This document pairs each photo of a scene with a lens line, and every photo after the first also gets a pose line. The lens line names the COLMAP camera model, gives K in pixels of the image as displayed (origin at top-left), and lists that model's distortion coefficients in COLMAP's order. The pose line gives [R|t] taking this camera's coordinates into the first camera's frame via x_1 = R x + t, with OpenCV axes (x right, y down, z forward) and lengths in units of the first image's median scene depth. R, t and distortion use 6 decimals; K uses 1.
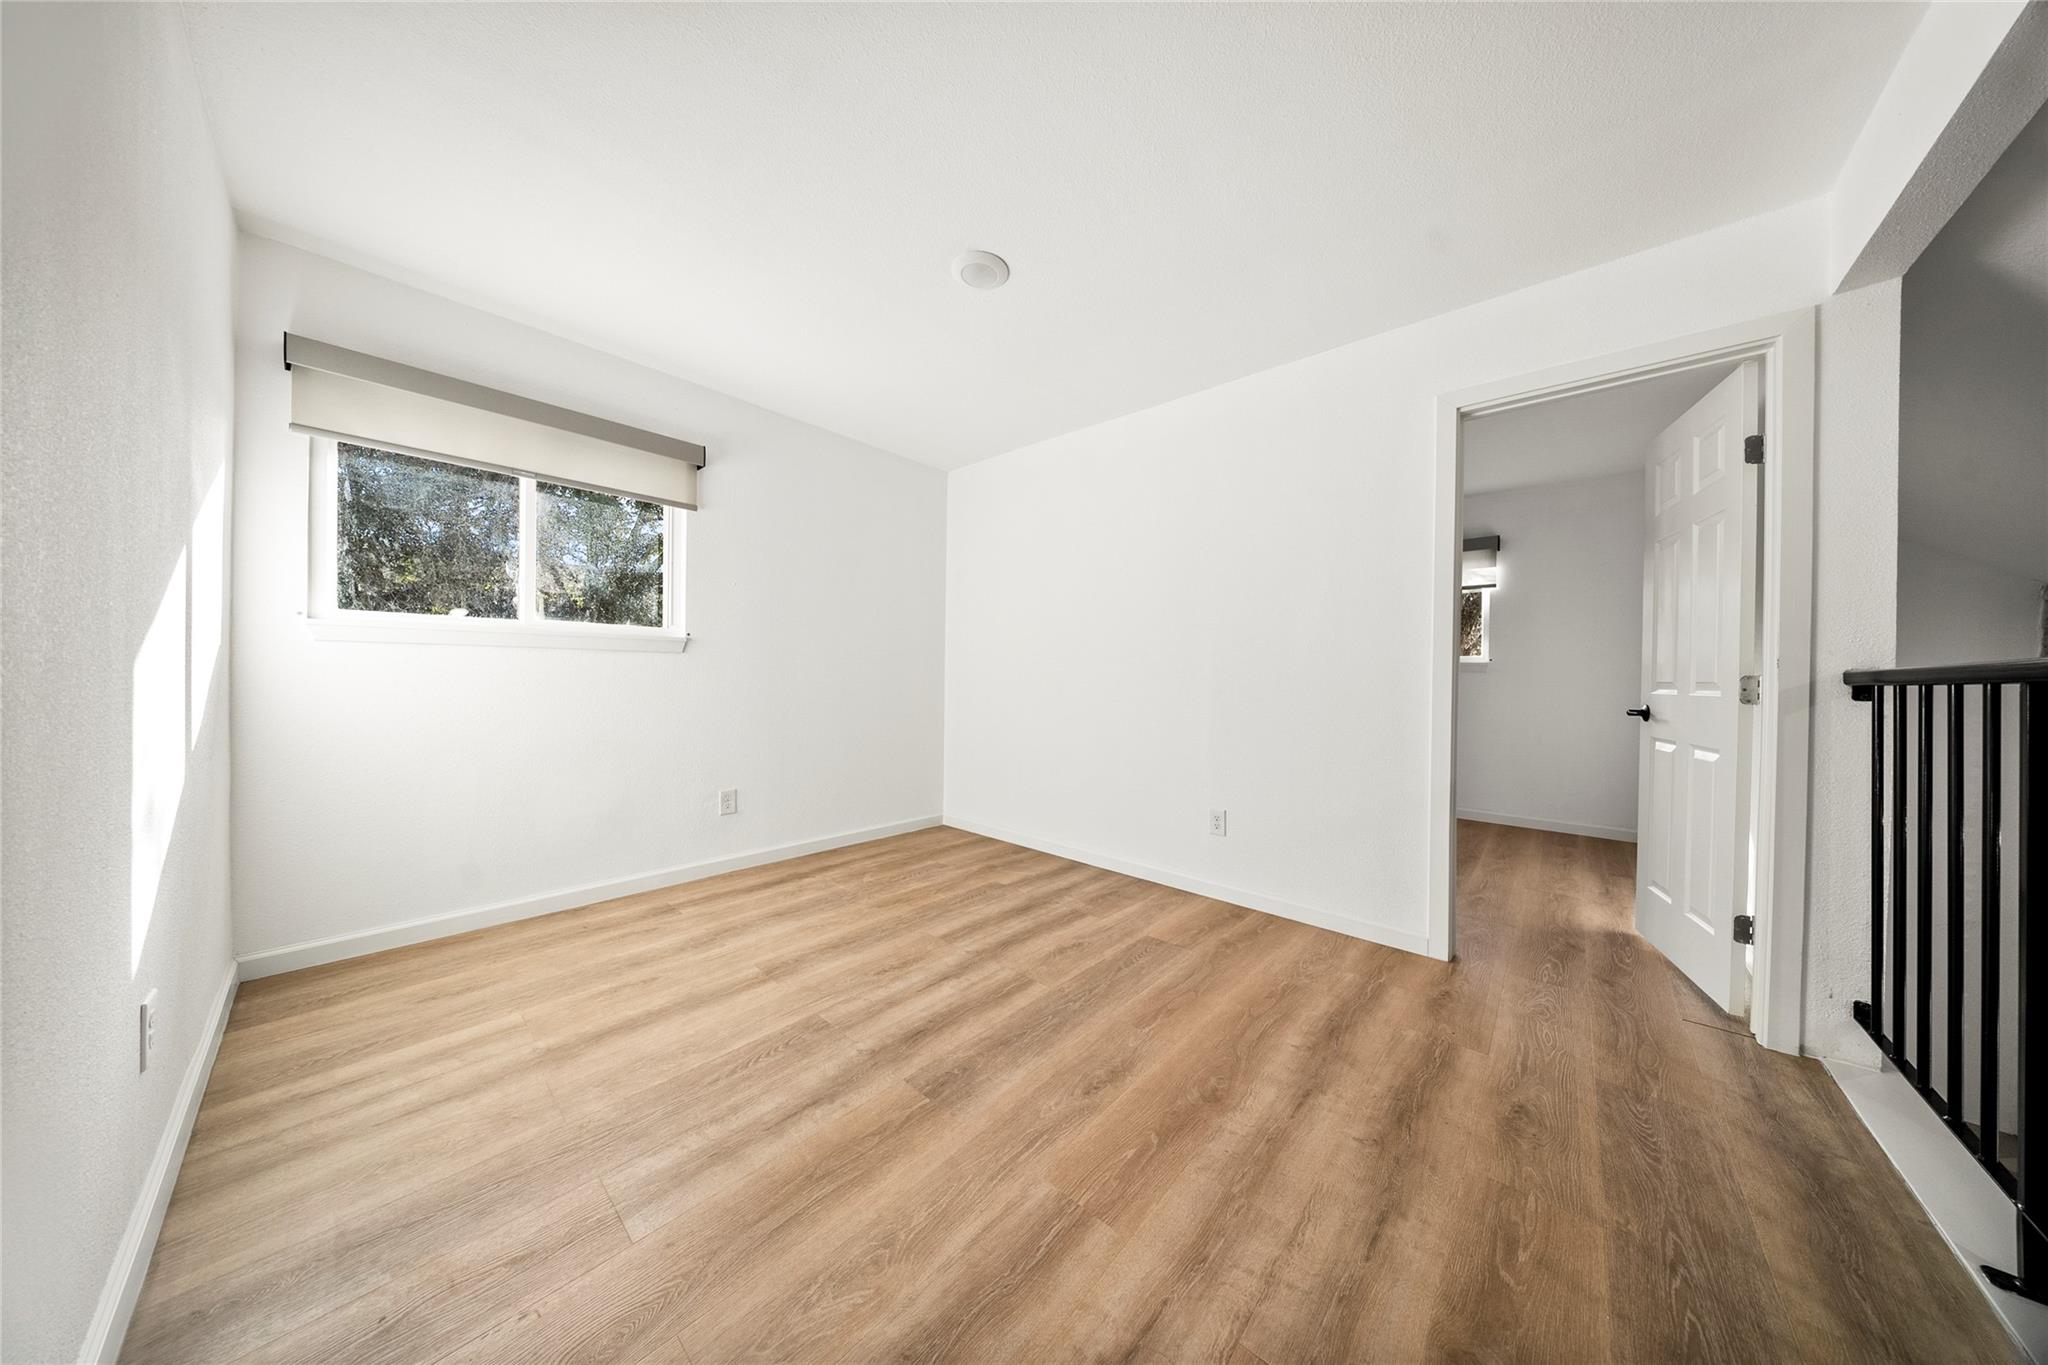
lens RADIAL K [[608.1, 0, 1026.8], [0, 608.1, 678.4], [0, 0, 1]] dist [-0.012148, -0.000123]
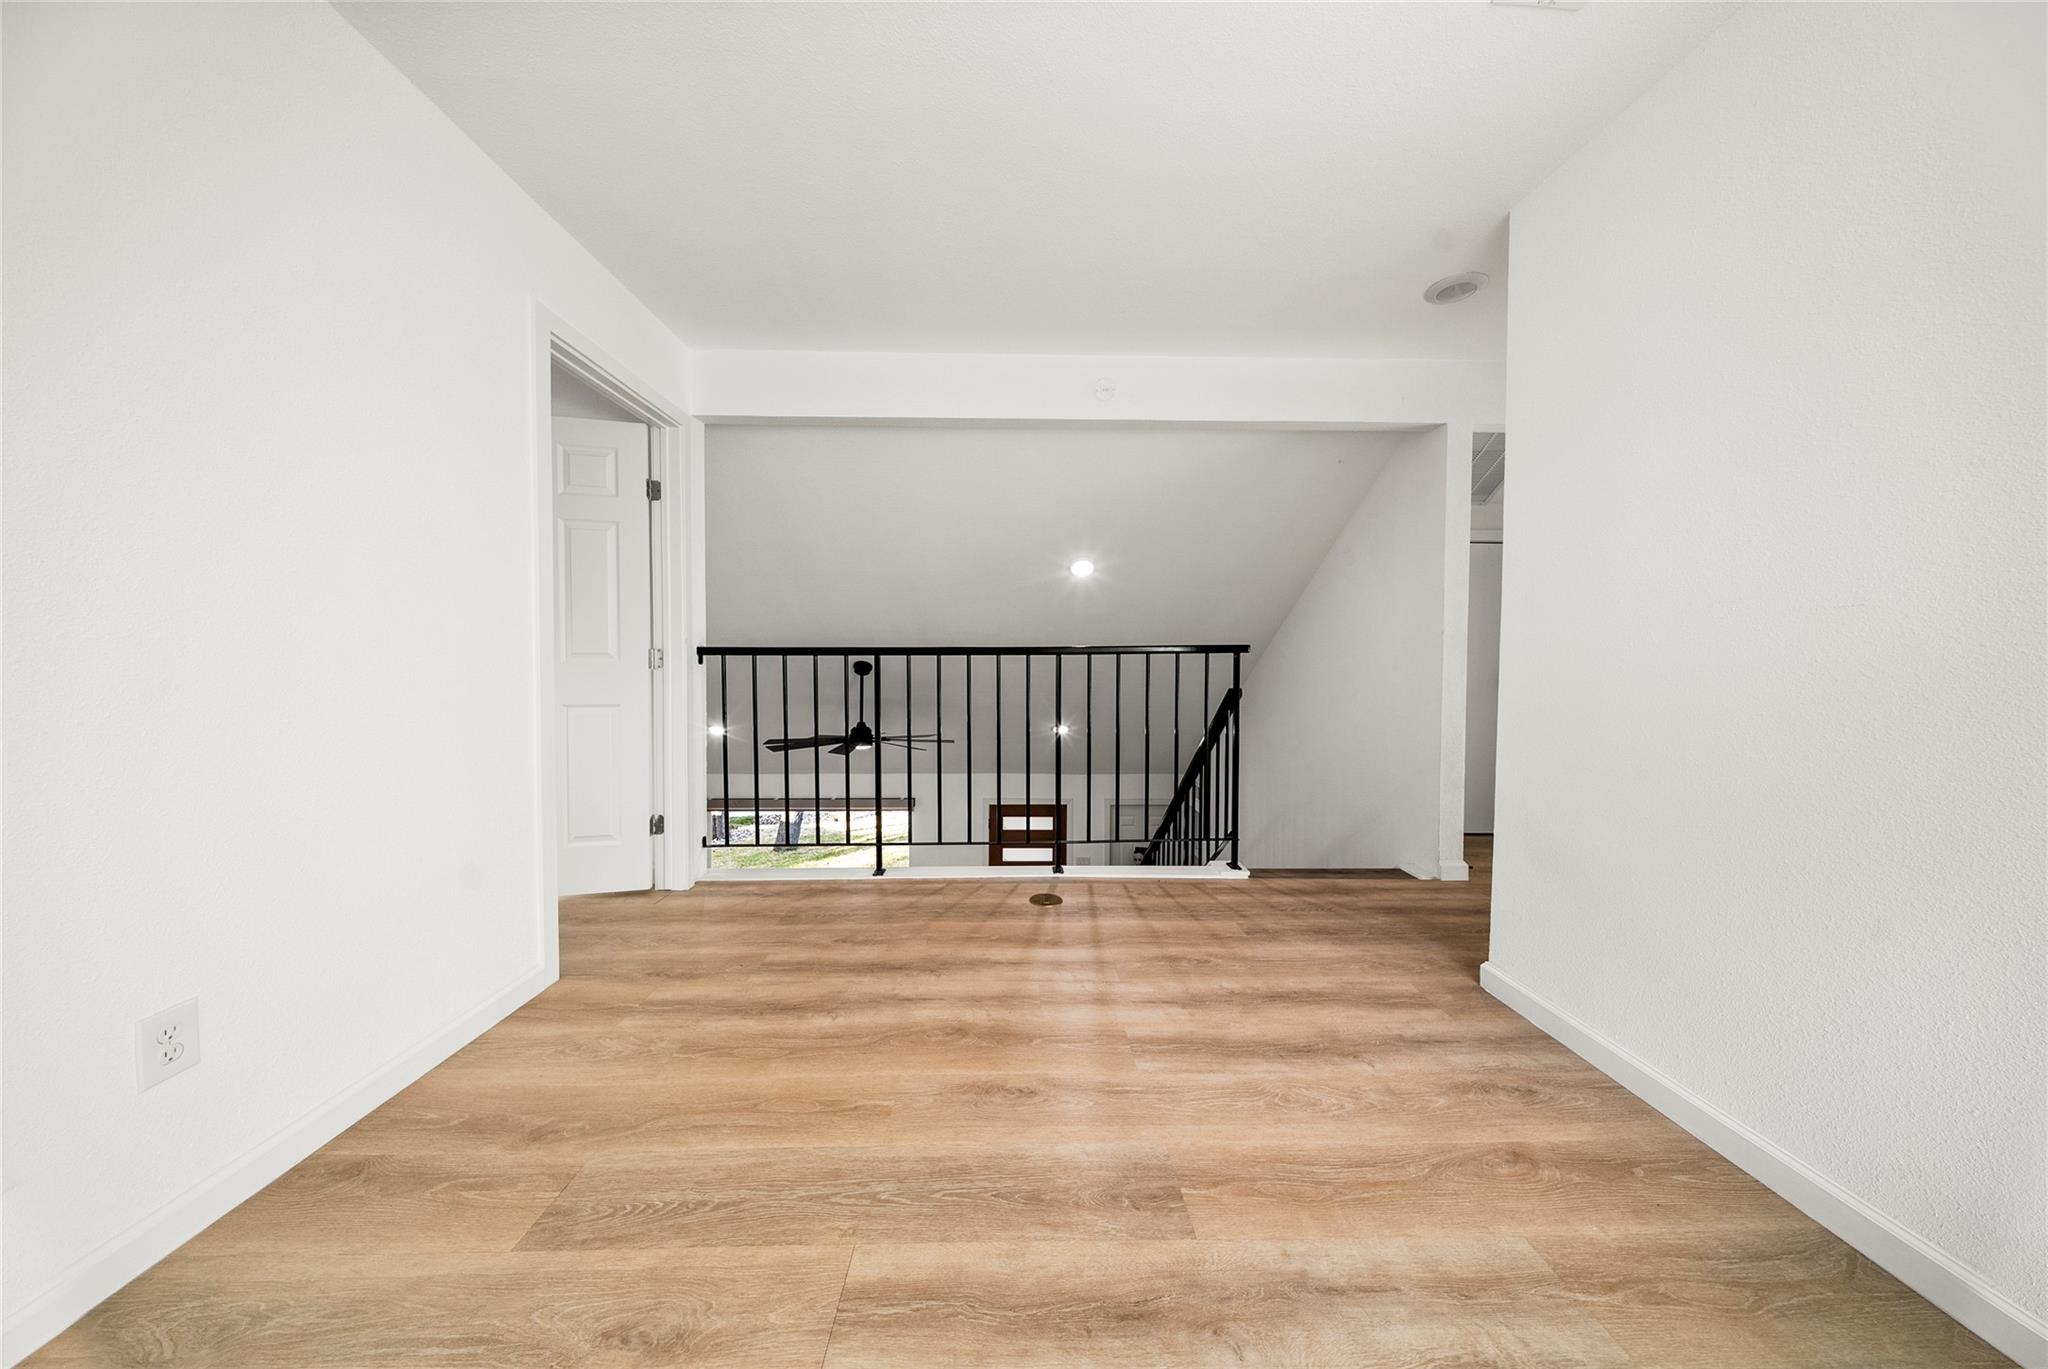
lens RADIAL K [[608.1, 0, 1027.4], [0, 608.1, 672.8], [0, 0, 1]] dist [-0.012148, -0.000123]
pose [[-0.683119, -0.038561, 0.729288, -0.556457], [-0.012223, 0.999069, 0.041377, -0.019898], [-0.730205, 0.019351, -0.682954, 1.615434]]
